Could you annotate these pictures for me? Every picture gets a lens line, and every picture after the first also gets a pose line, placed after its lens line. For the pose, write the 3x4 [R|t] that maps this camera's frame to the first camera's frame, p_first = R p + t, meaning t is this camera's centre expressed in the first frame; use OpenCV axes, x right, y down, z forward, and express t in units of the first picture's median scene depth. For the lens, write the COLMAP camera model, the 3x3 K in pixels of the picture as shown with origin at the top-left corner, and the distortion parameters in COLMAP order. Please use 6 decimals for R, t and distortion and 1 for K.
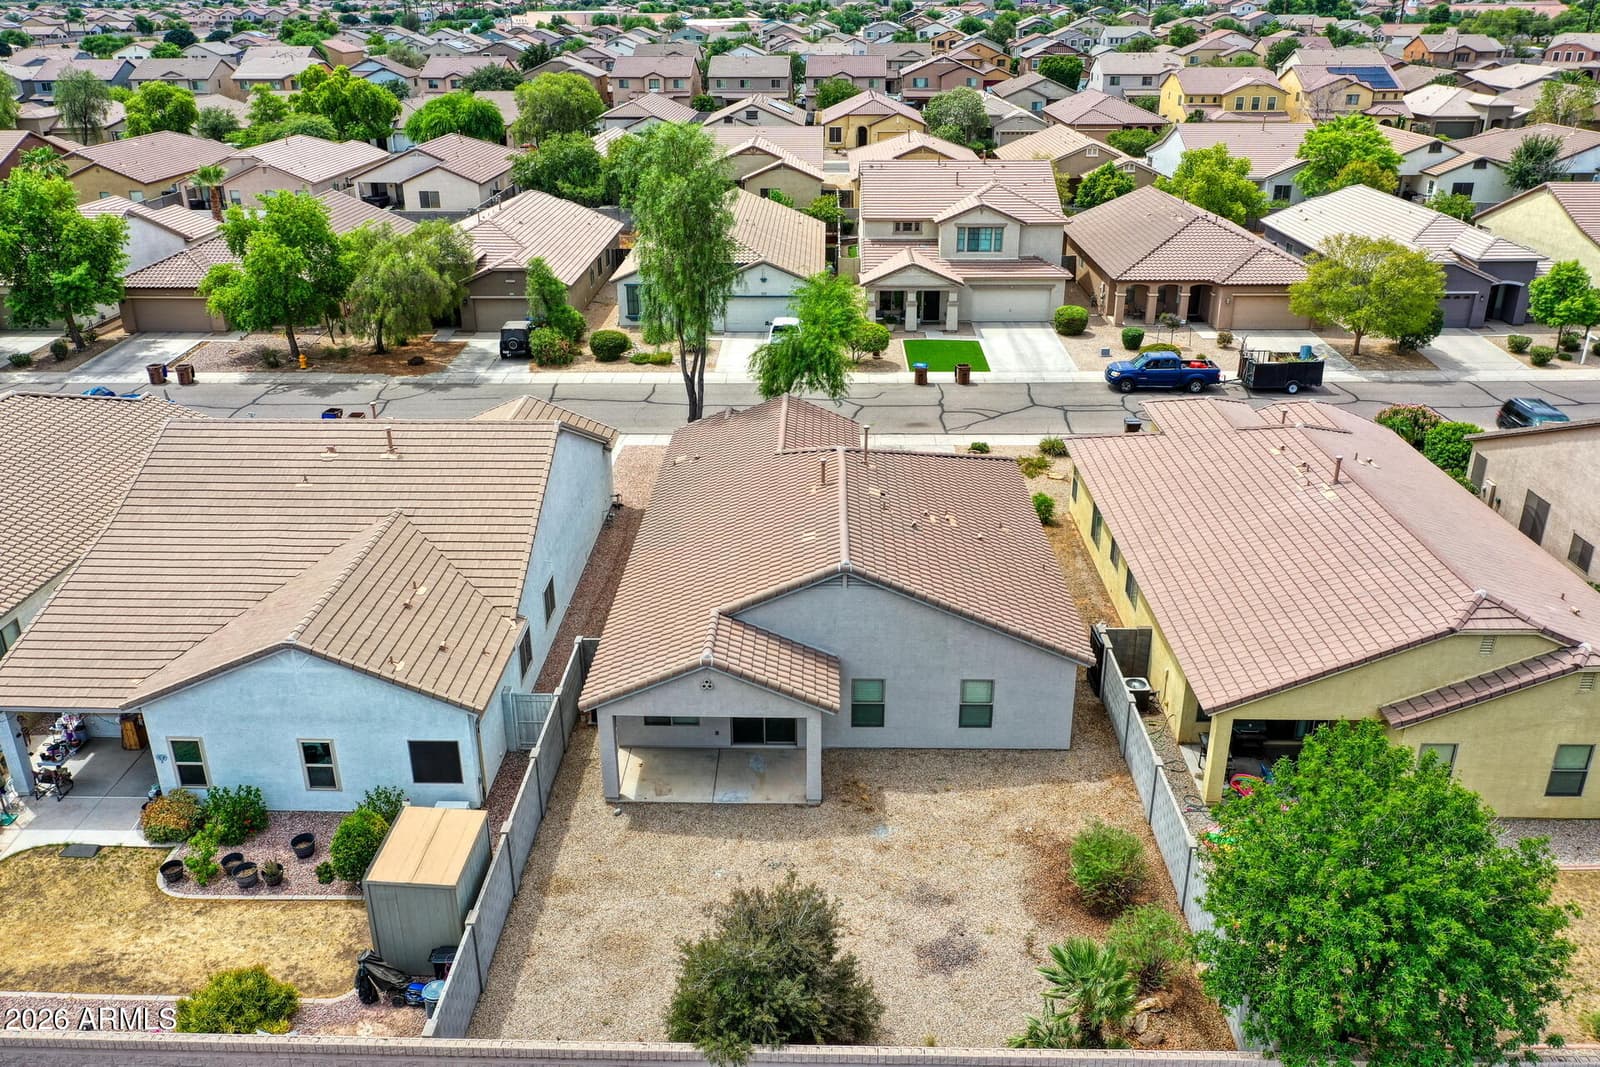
lens RADIAL K [[1247.9, 0, 800.0], [0, 1247.9, 533.5], [0, 0, 1]] dist [-0.008507, 0.003740]
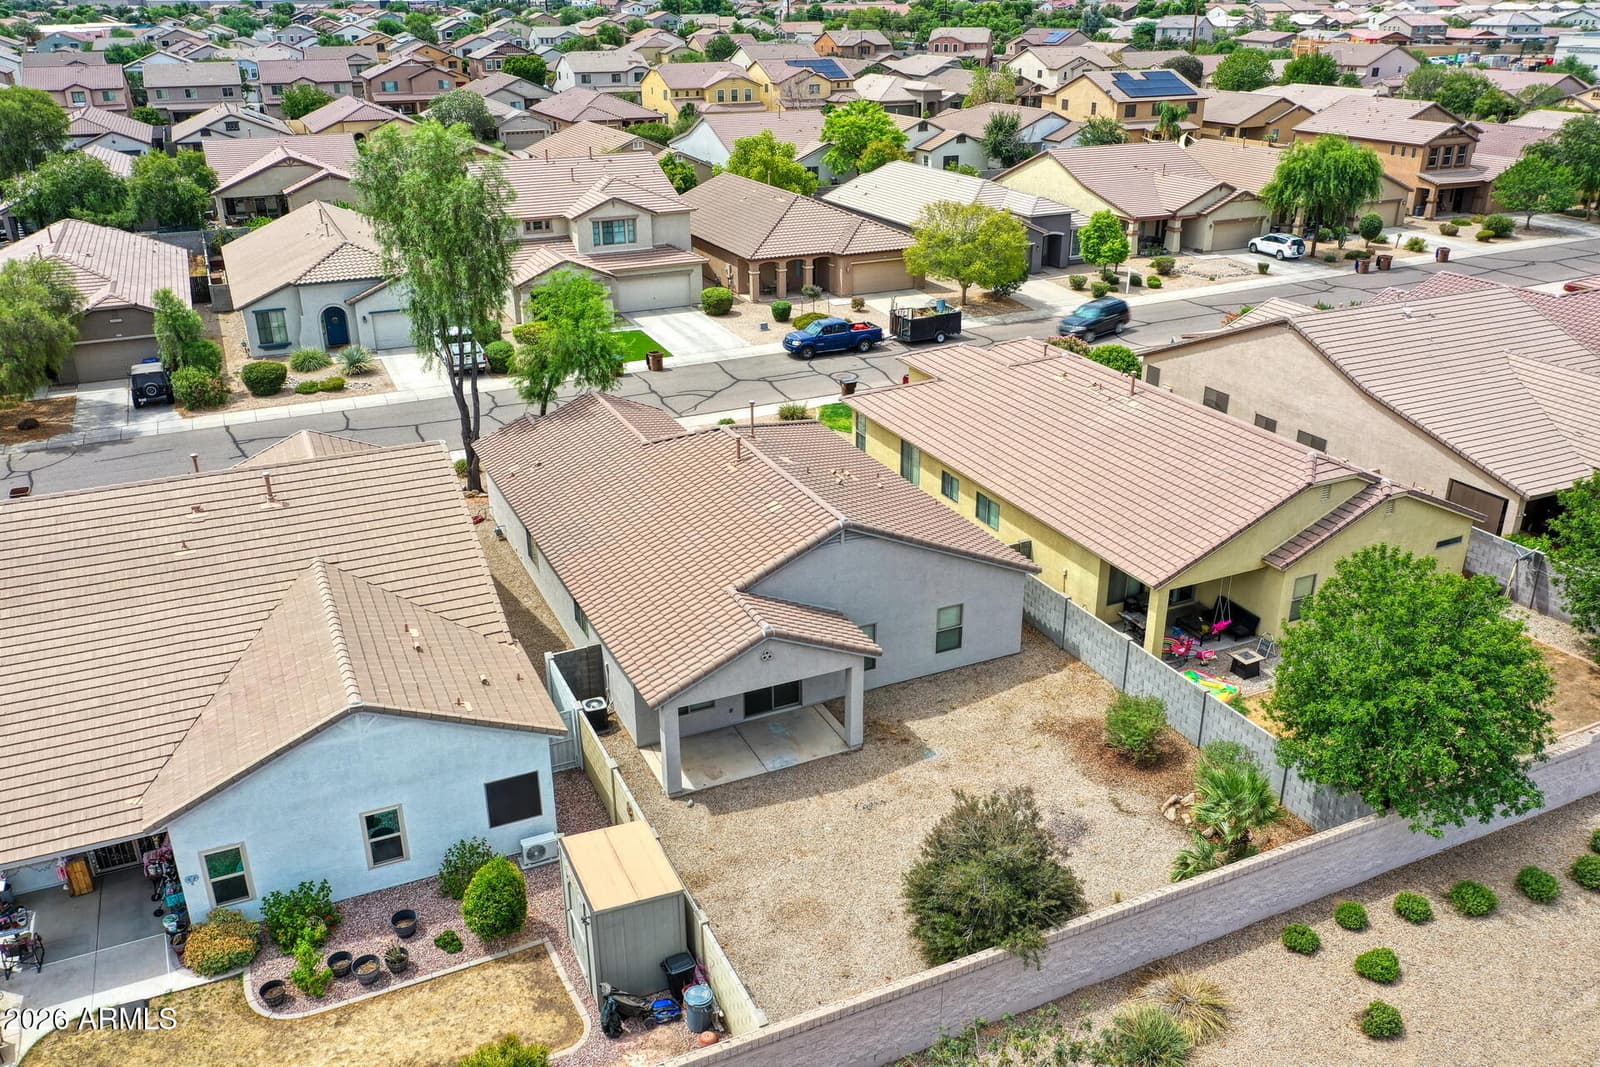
lens RADIAL K [[1247.9, 0, 800.0], [0, 1247.9, 533.5], [0, 0, 1]] dist [-0.008507, 0.003740]
pose [[0.896281, -0.174742, 0.407609, -0.193786], [0.175334, 0.983842, 0.036236, -0.004445], [-0.407354, 0.038990, 0.912437, 0.020205]]
